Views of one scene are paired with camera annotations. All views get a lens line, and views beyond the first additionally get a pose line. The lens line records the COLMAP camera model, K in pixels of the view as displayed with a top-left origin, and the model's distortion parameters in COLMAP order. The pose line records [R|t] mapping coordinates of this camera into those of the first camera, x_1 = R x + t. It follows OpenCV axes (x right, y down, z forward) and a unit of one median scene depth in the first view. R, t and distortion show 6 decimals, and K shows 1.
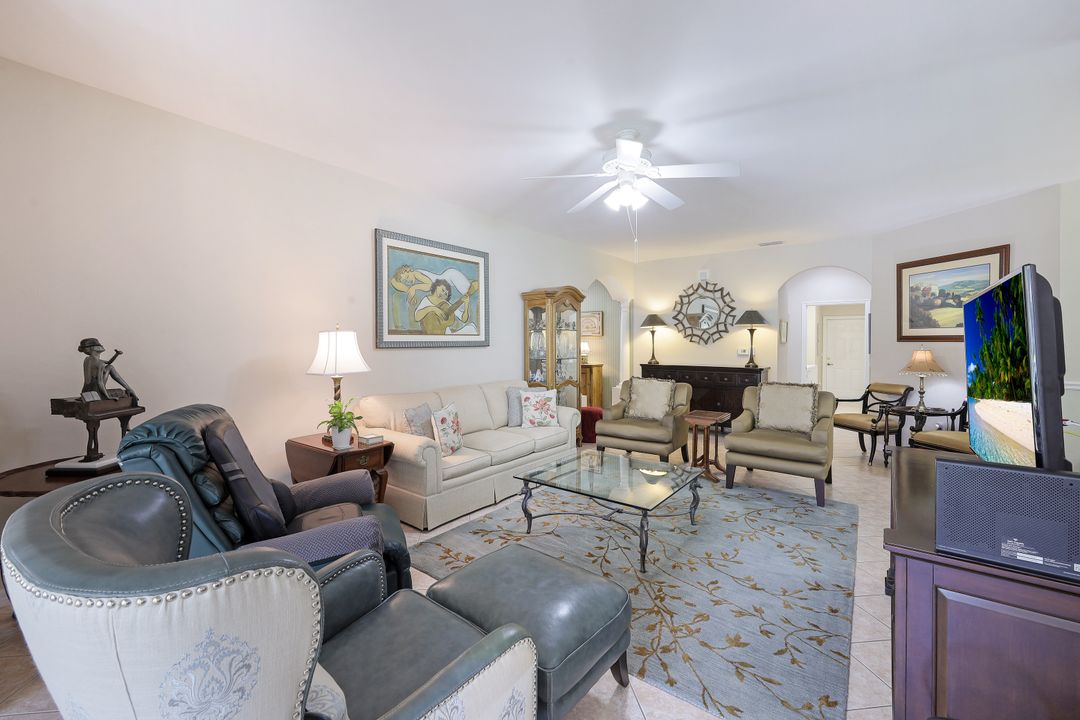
lens RADIAL K [[446.2, 0, 533.4], [0, 446.2, 350.8], [0, 0, 1]] dist [-0.000057, 0.000101]
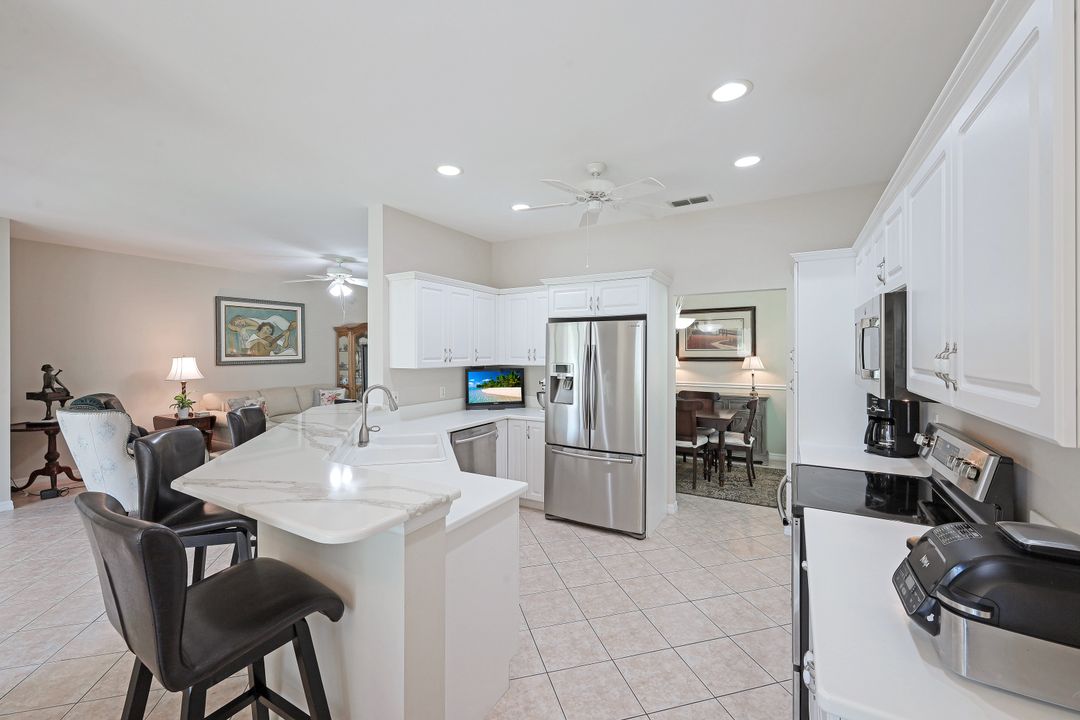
lens RADIAL K [[446.2, 0, 533.7], [0, 446.2, 350.6], [0, 0, 1]] dist [-0.000057, 0.000101]
pose [[0.991254, -0.005104, 0.131866, 0.530786], [0.007483, 0.999818, -0.017553, -0.019456], [-0.131753, 0.018386, 0.991112, -0.726103]]
